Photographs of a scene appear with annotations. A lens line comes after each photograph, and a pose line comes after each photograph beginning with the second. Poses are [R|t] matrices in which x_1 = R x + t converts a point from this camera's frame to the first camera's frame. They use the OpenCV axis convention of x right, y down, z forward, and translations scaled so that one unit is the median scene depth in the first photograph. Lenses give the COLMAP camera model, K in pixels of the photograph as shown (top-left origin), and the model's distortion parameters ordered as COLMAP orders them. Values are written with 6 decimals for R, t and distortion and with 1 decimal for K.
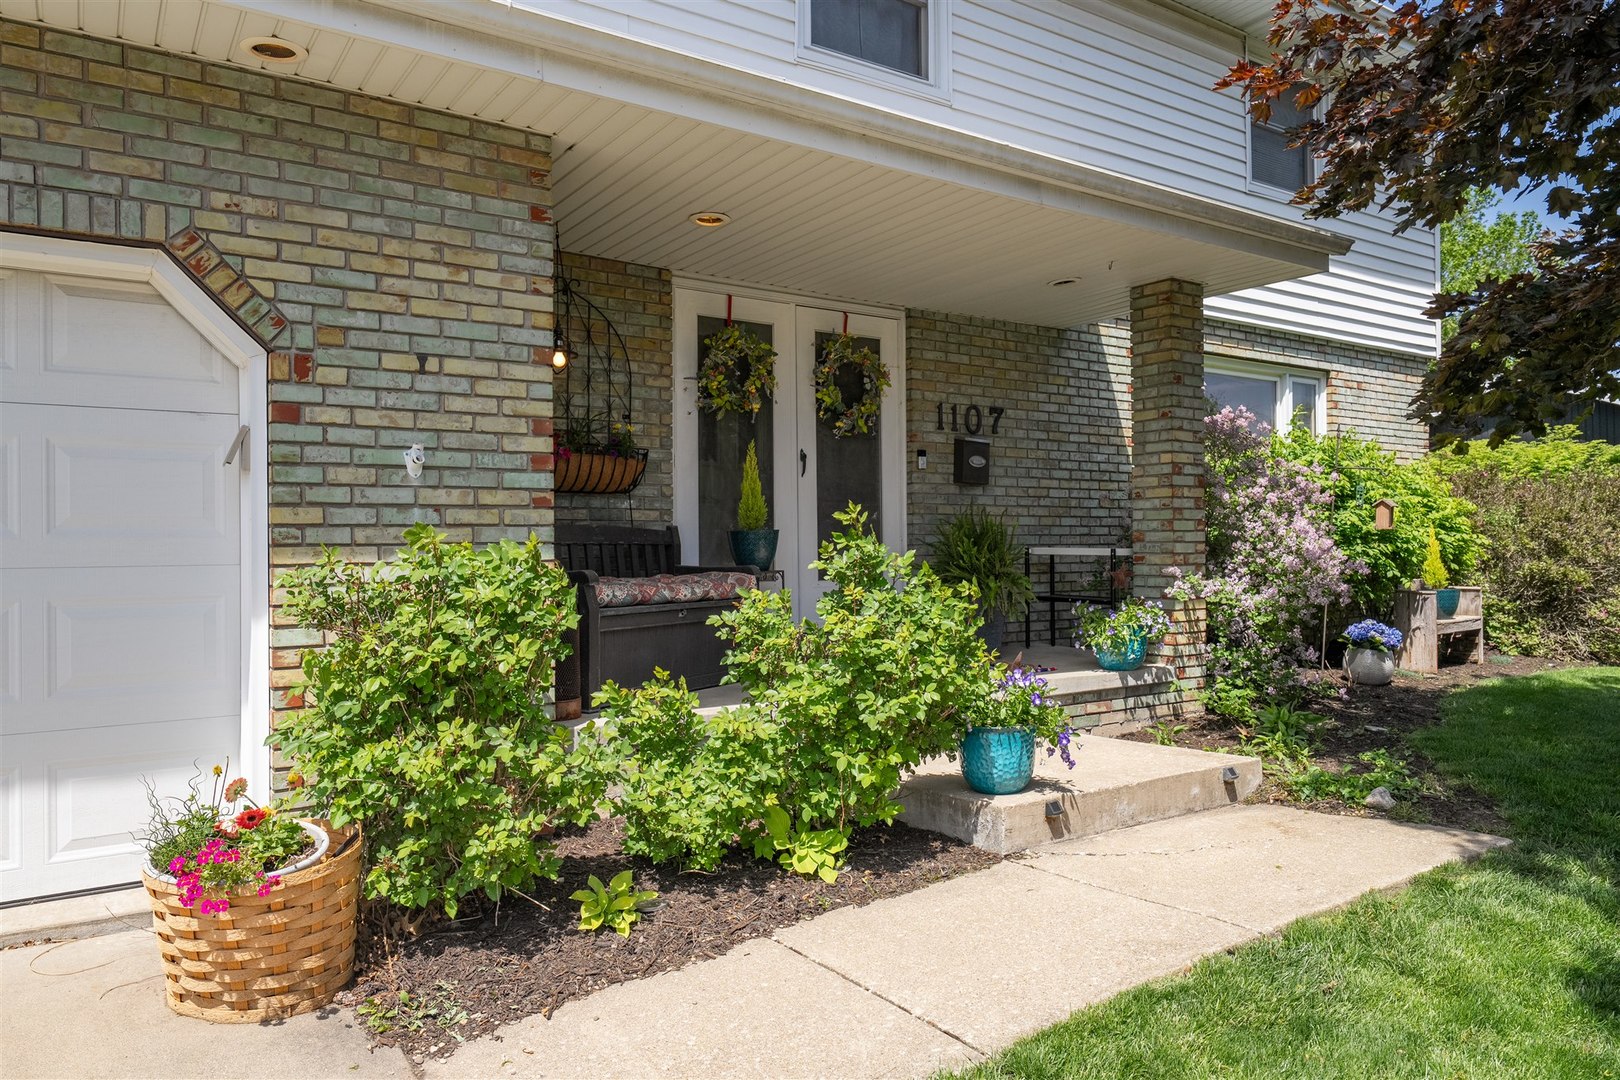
lens RADIAL K [[1088.2, 0, 810.2], [0, 1088.2, 542.7], [0, 0, 1]] dist [0.006080, 0.003734]
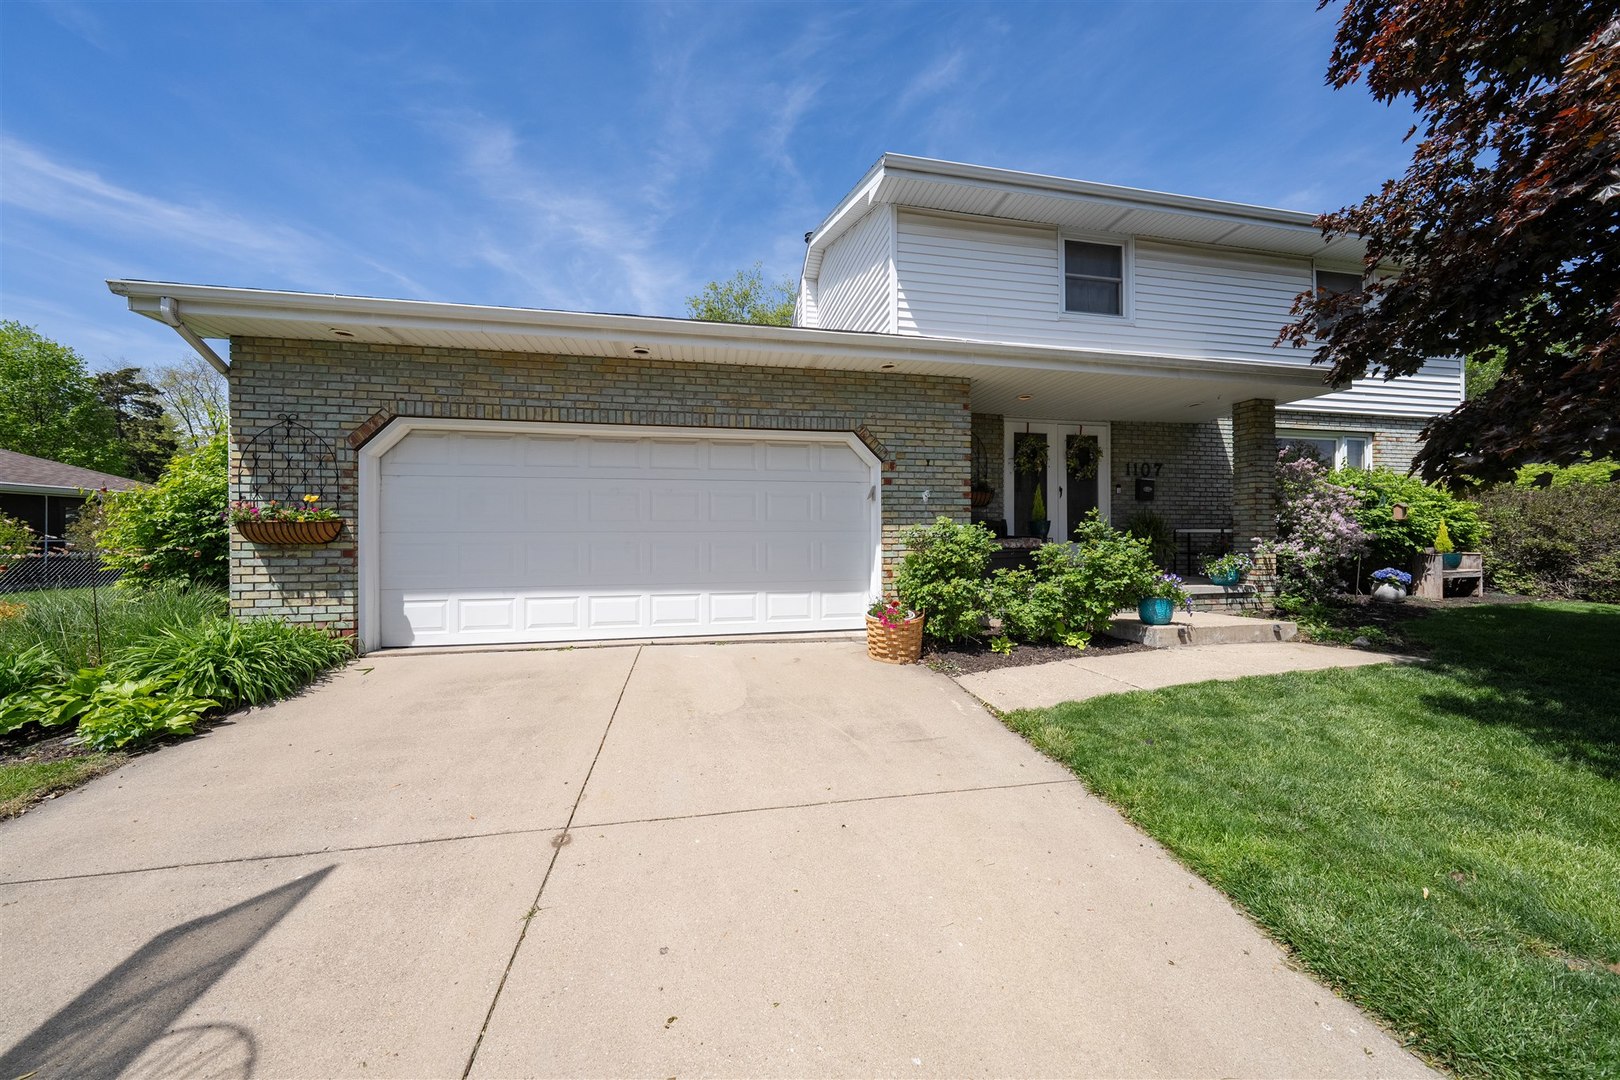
lens RADIAL K [[553.2, 0, 815.1], [0, 553.2, 535.6], [0, 0, 1]] dist [0.002372, 0.000181]
pose [[0.924558, 0.003928, -0.381021, -0.064966], [-0.002522, 0.999988, 0.004190, 0.025048], [0.381033, -0.002913, 0.924557, -0.463628]]
